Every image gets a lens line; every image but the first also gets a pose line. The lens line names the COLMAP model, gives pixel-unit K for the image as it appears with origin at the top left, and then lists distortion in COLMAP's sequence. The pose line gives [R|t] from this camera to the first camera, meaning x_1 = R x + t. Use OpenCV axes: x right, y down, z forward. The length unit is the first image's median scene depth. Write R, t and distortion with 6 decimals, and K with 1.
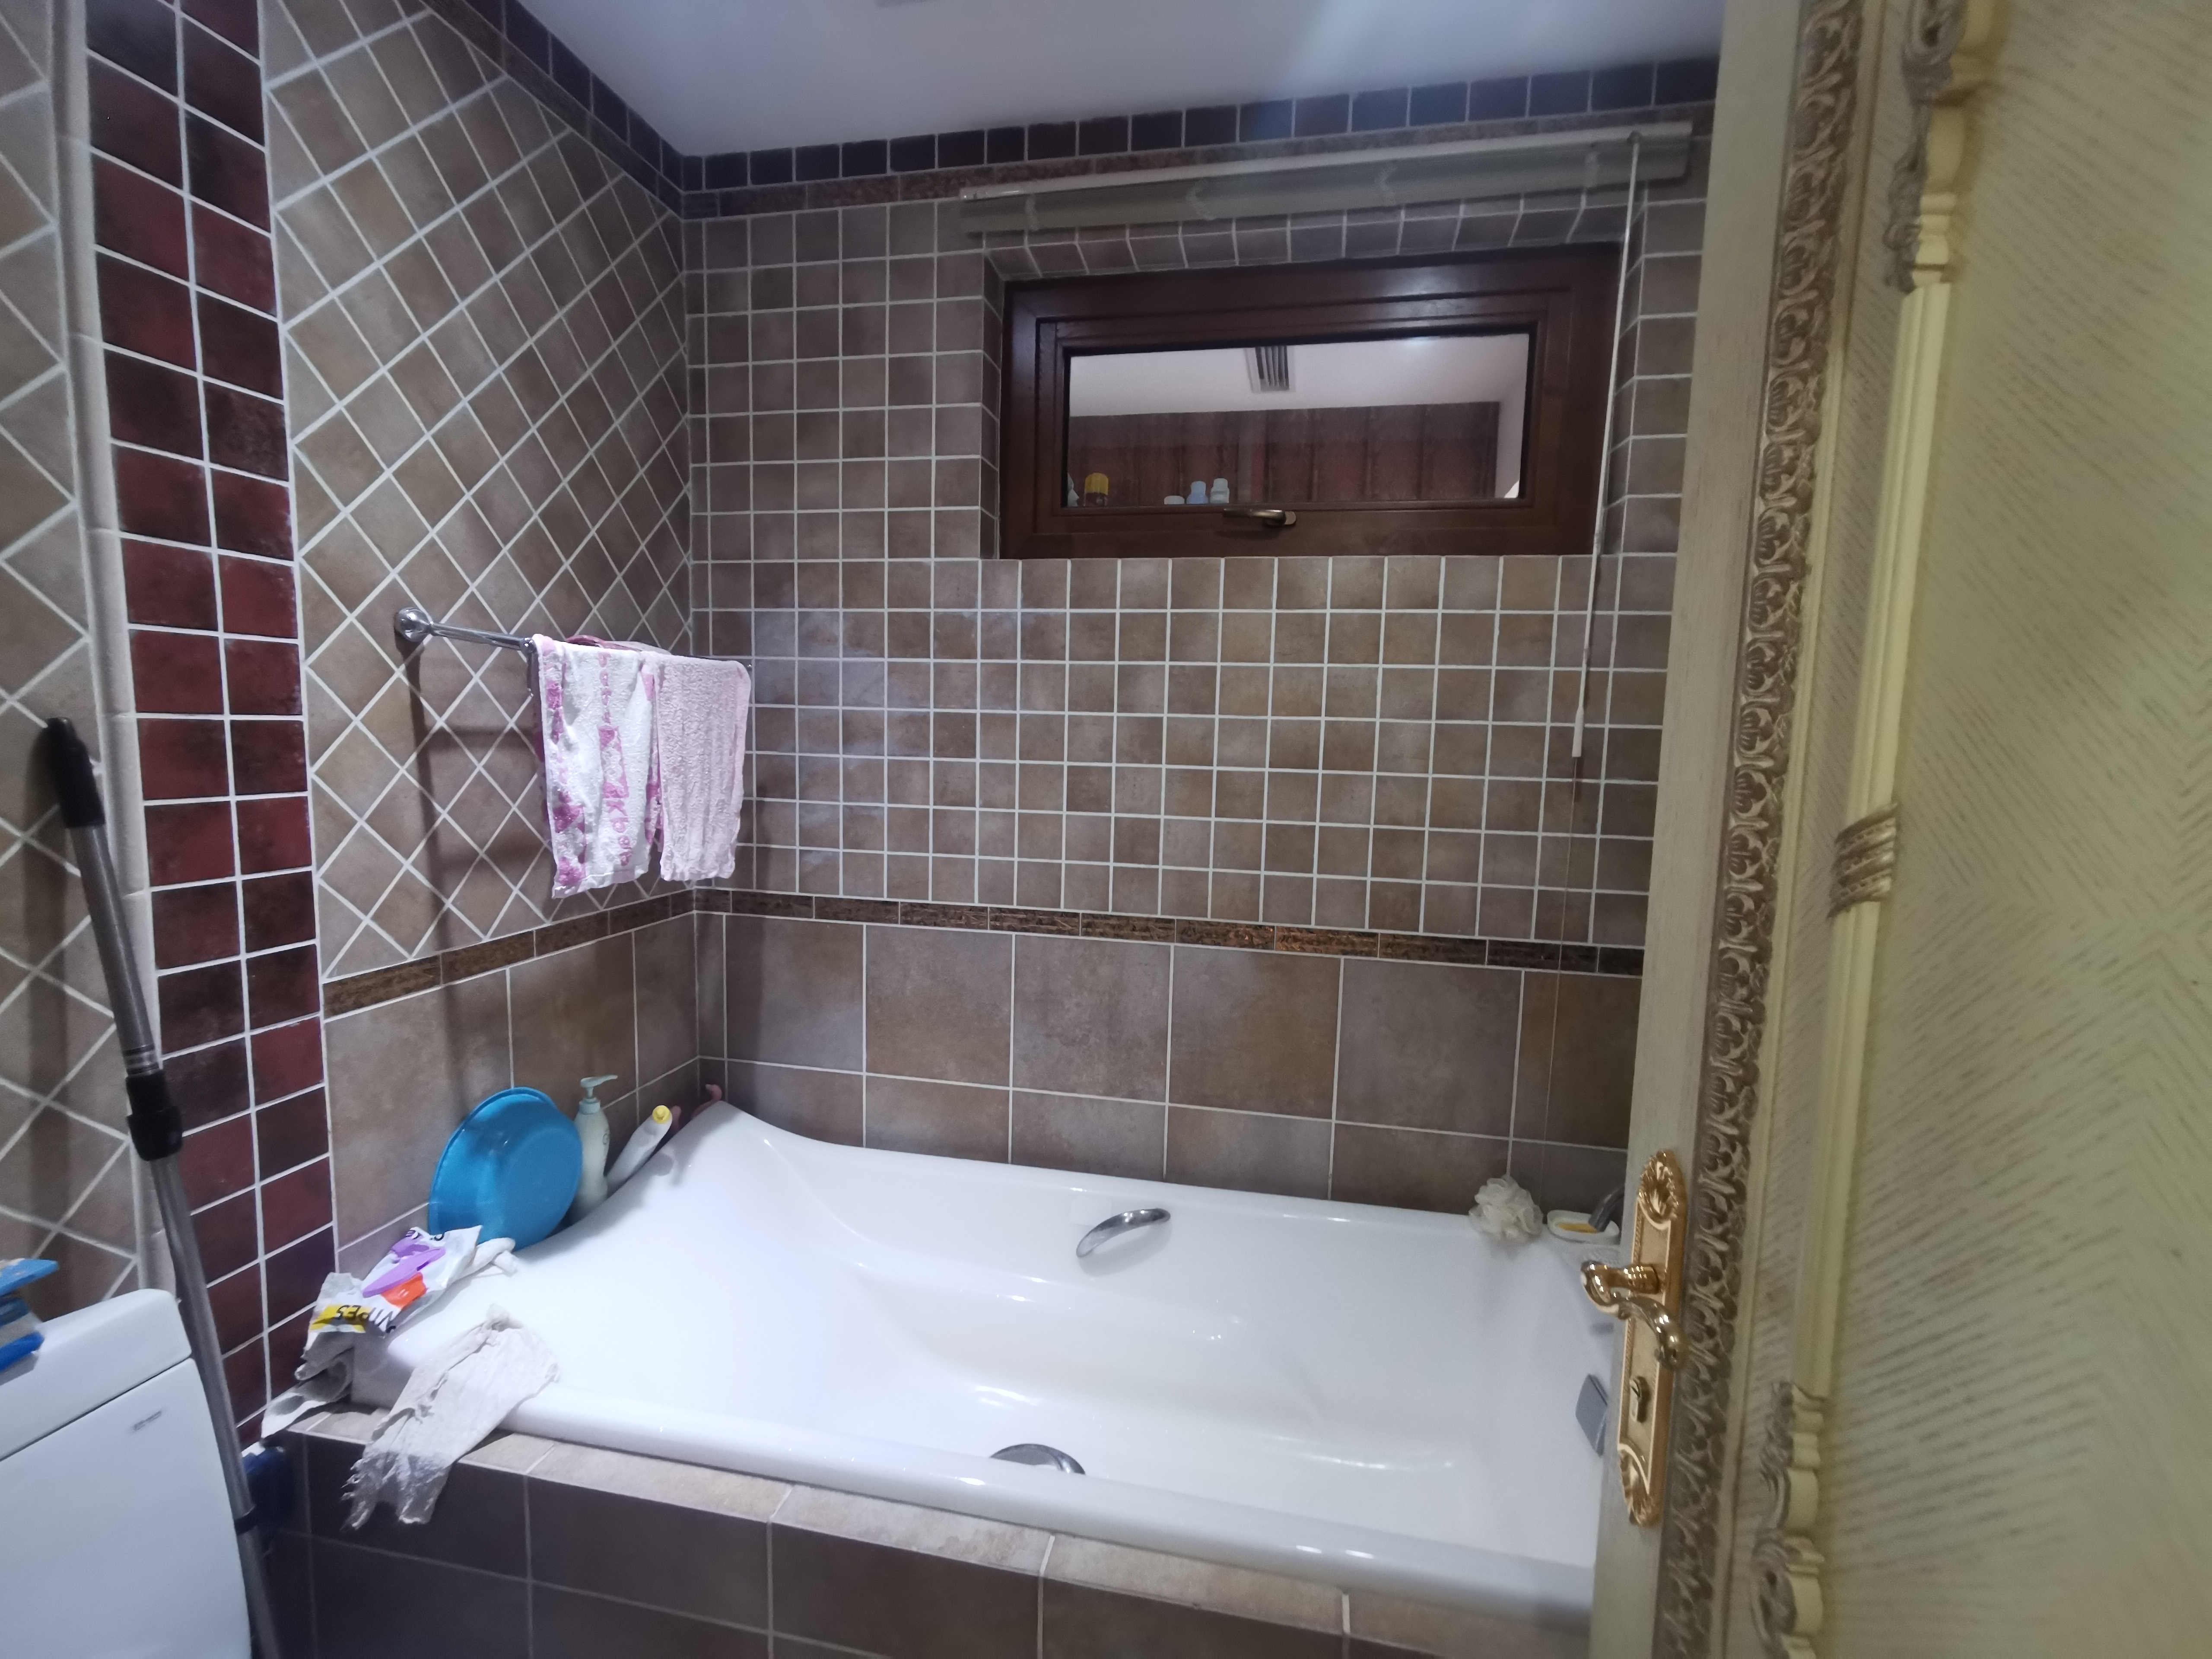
lens RADIAL K [[1015.4, 0, 1106.5], [0, 1015.4, 822.2], [0, 0, 1]] dist [-0.011730, 0.007255]
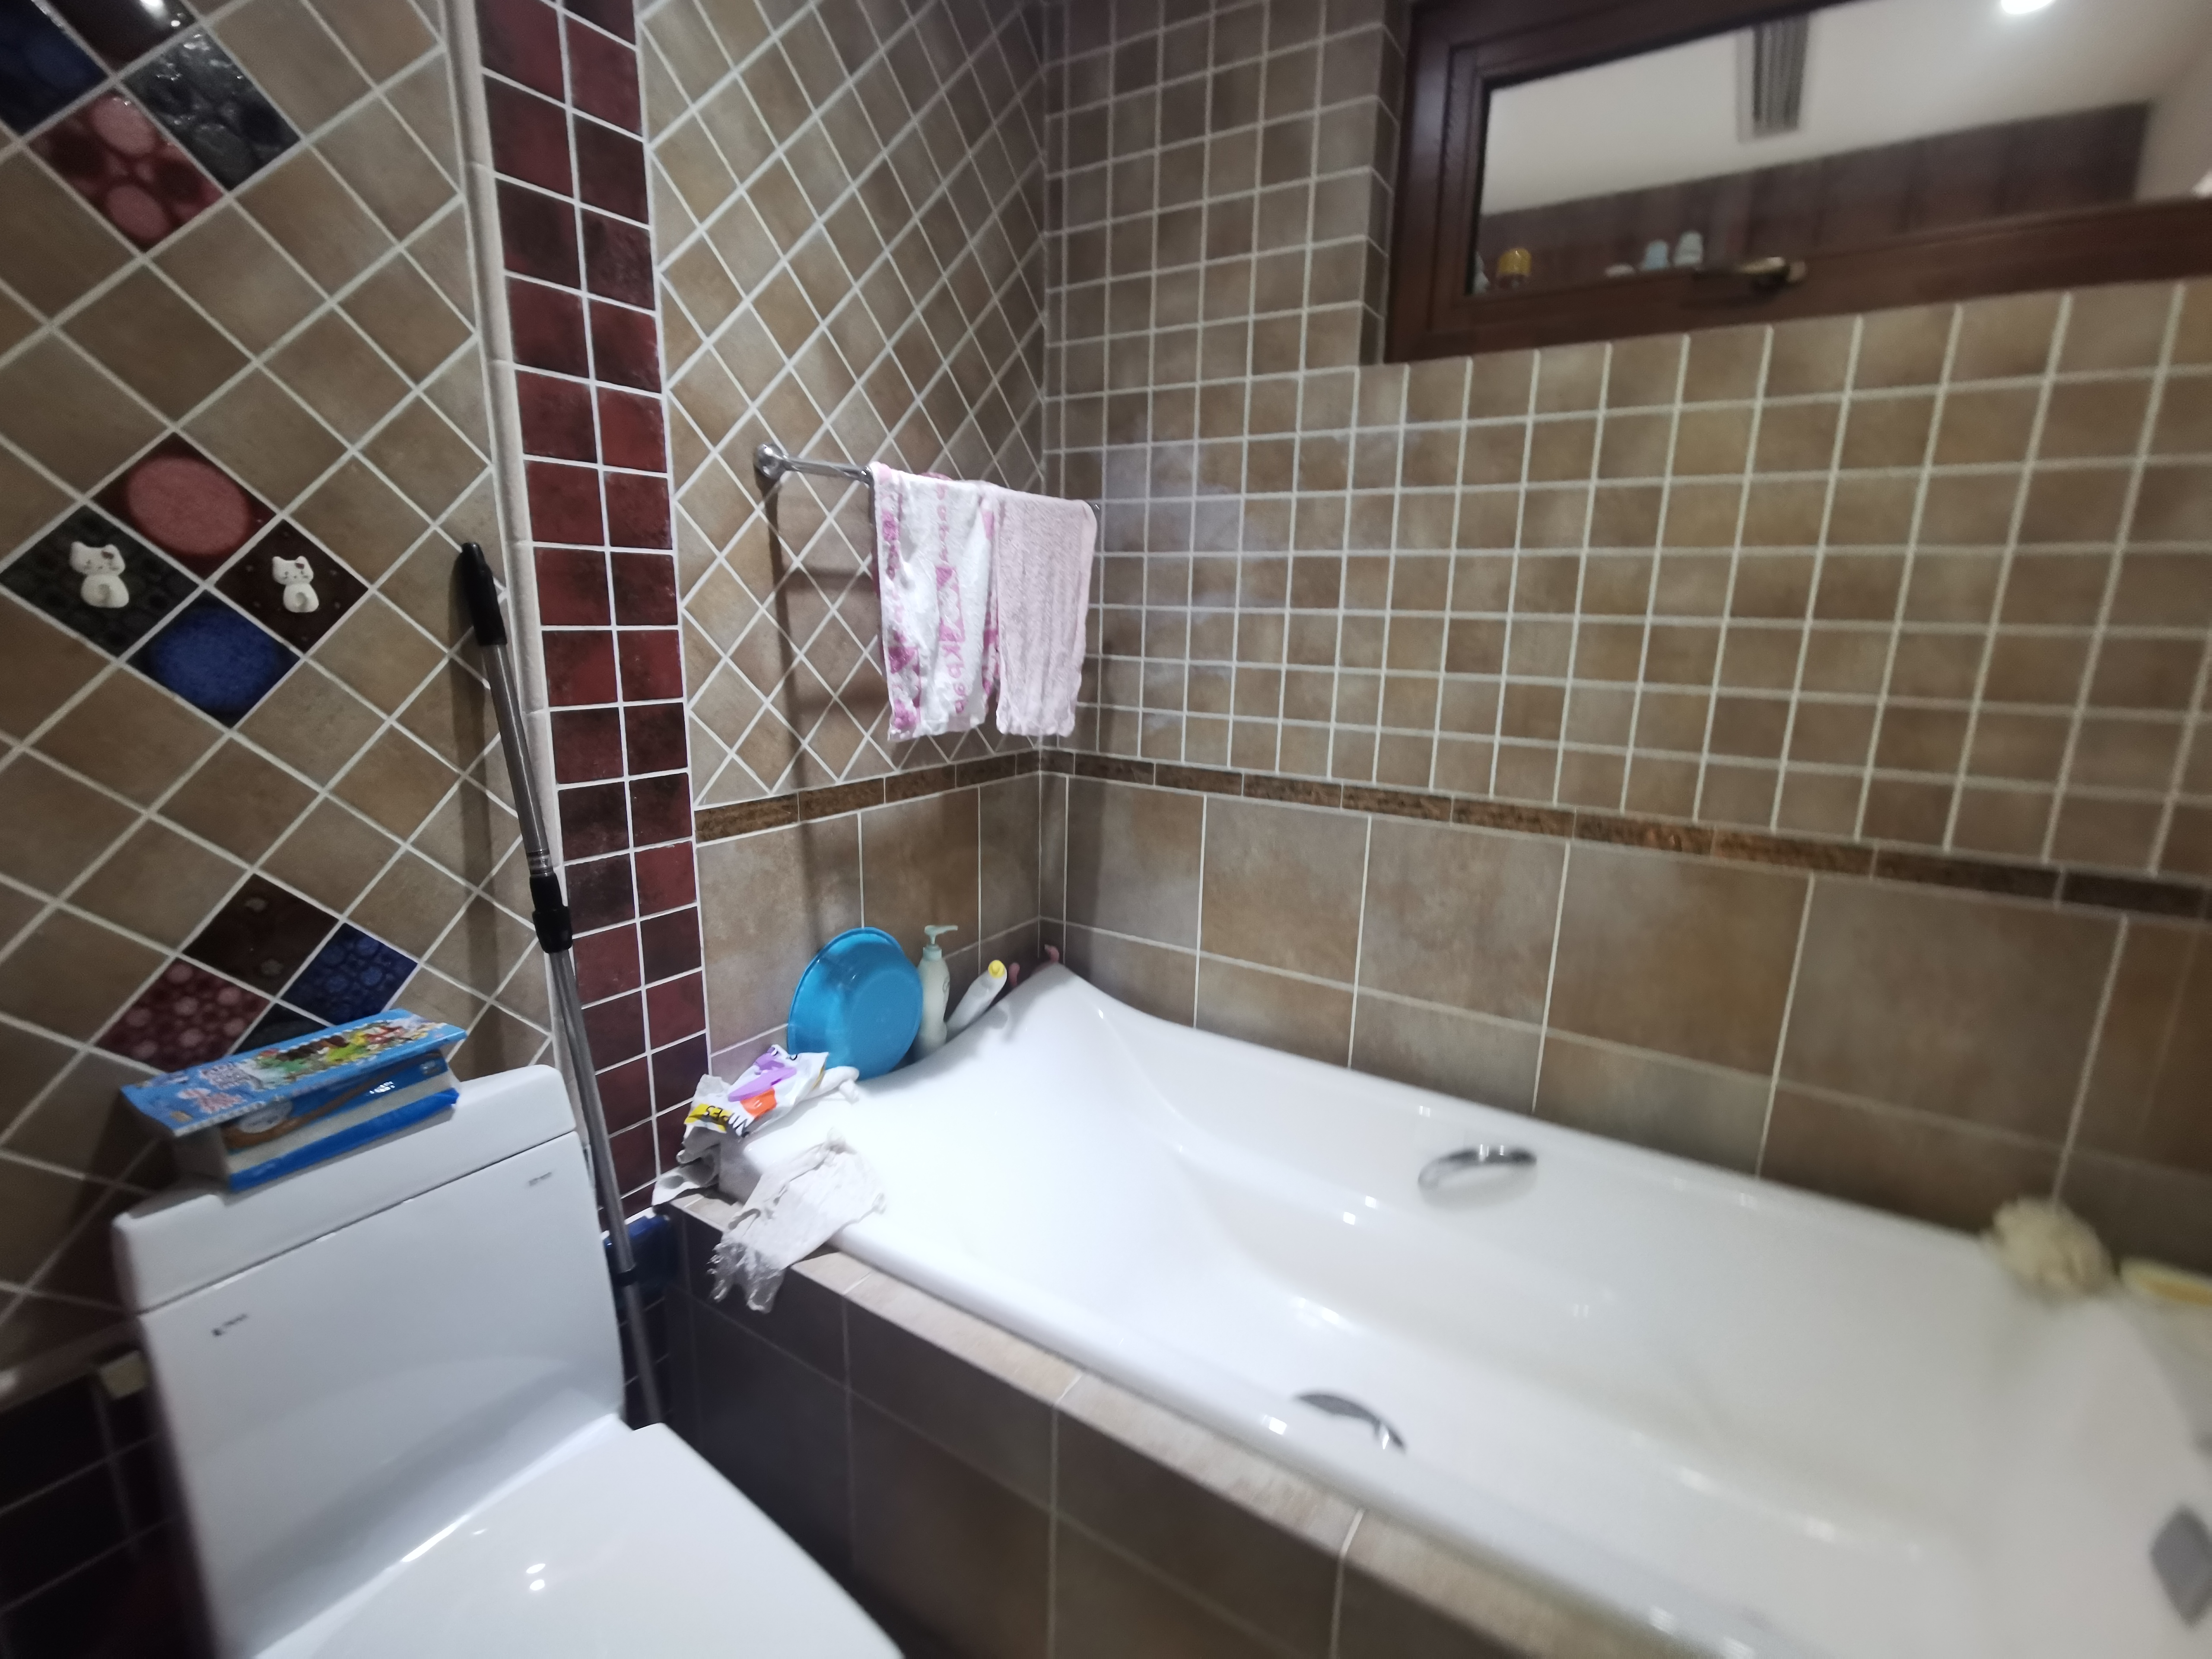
lens RADIAL K [[1015.4, 0, 1108.5], [0, 1015.4, 832.9], [0, 0, 1]] dist [-0.011730, 0.007255]
pose [[0.935941, 0.075165, -0.344040, -0.001273], [-0.034974, 0.991966, 0.121577, 0.030752], [0.350415, -0.101757, 0.931051, 0.126755]]
